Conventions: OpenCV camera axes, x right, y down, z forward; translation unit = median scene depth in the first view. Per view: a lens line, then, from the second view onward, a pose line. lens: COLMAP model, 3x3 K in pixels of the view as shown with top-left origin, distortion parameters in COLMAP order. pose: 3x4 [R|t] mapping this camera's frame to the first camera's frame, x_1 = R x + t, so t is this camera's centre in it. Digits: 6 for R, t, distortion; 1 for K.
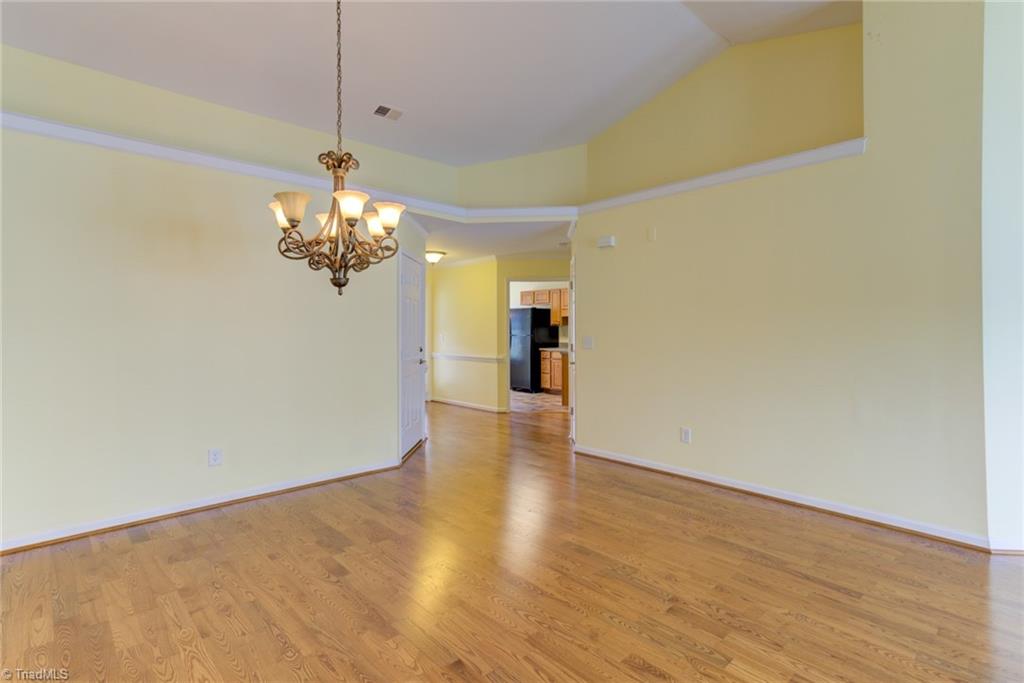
lens RADIAL K [[494.8, 0, 508.0], [0, 494.8, 332.5], [0, 0, 1]] dist [0.014027, -0.000077]
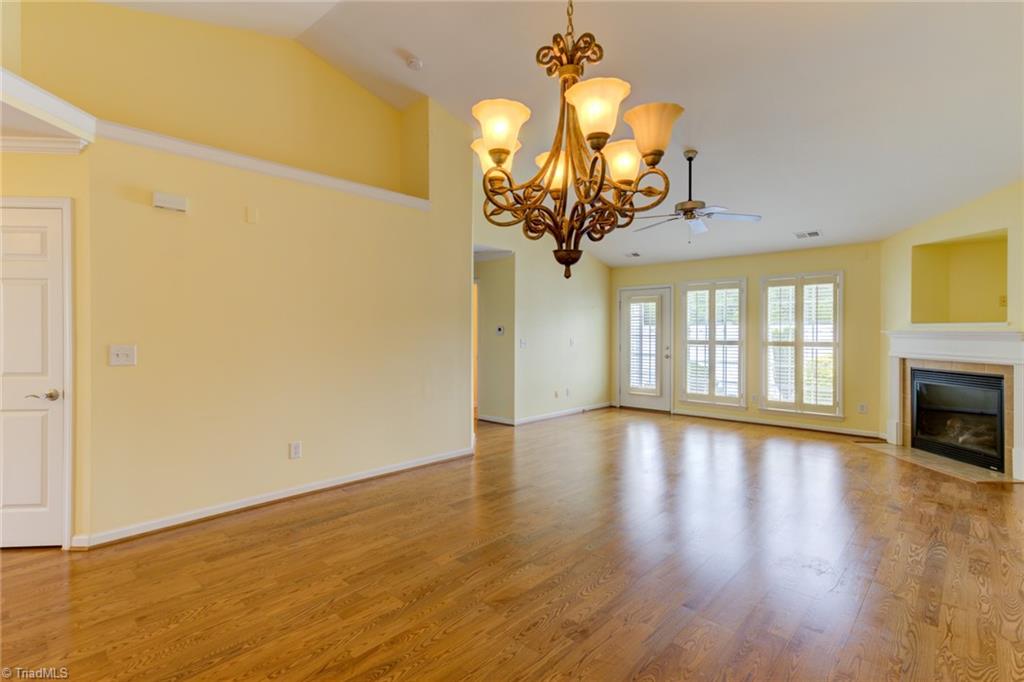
lens RADIAL K [[494.8, 0, 508.0], [0, 494.8, 332.0], [0, 0, 1]] dist [0.014027, -0.000077]
pose [[-0.082435, 0.002424, 0.996594, -0.937483], [0.004489, 0.999988, -0.002061, -0.007598], [-0.996586, 0.004304, -0.082445, 1.113923]]
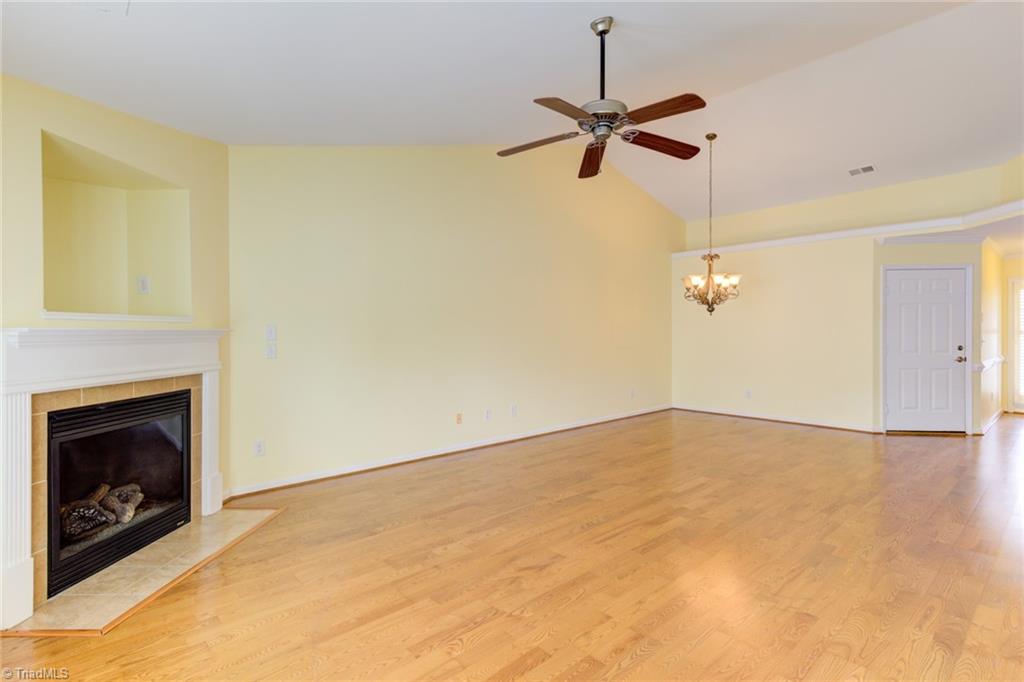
lens RADIAL K [[494.8, 0, 508.0], [0, 494.8, 332.0], [0, 0, 1]] dist [0.014027, -0.000077]
pose [[-0.004214, 0.005397, -0.999977, 1.986266], [-0.003172, 0.999980, 0.005410, -0.007018], [0.999986, 0.003195, -0.004197, 0.051697]]
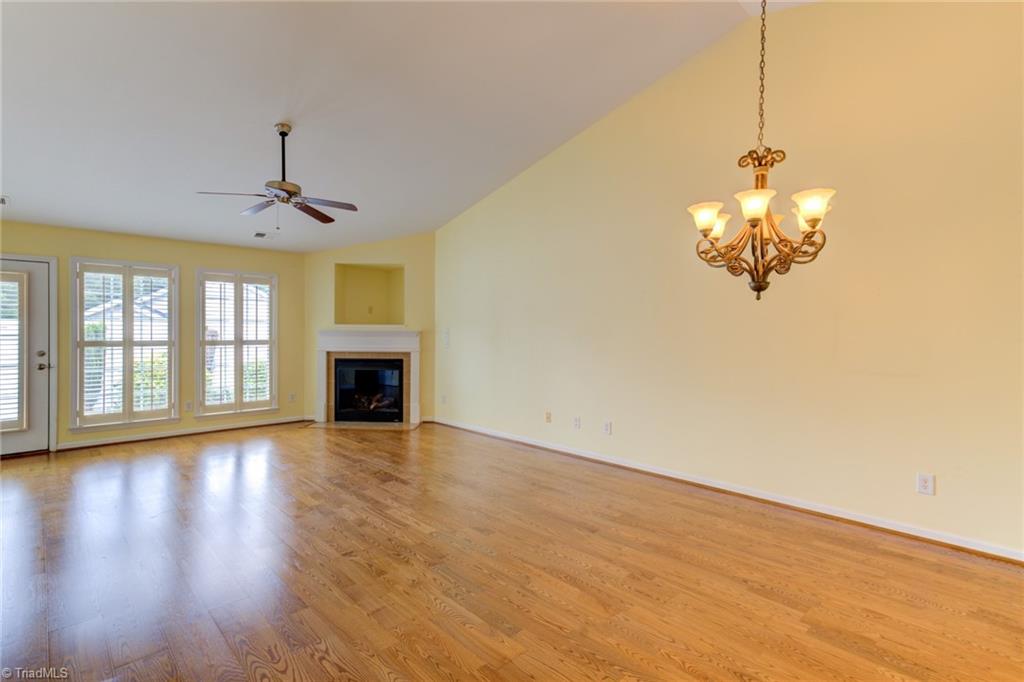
lens RADIAL K [[494.8, 0, 508.0], [0, 494.8, 332.0], [0, 0, 1]] dist [0.014027, -0.000077]
pose [[-0.999919, -0.001459, -0.012679, 0.152813], [-0.001548, 0.999974, 0.006979, -0.017578], [0.012669, 0.006998, -0.999895, 1.937207]]
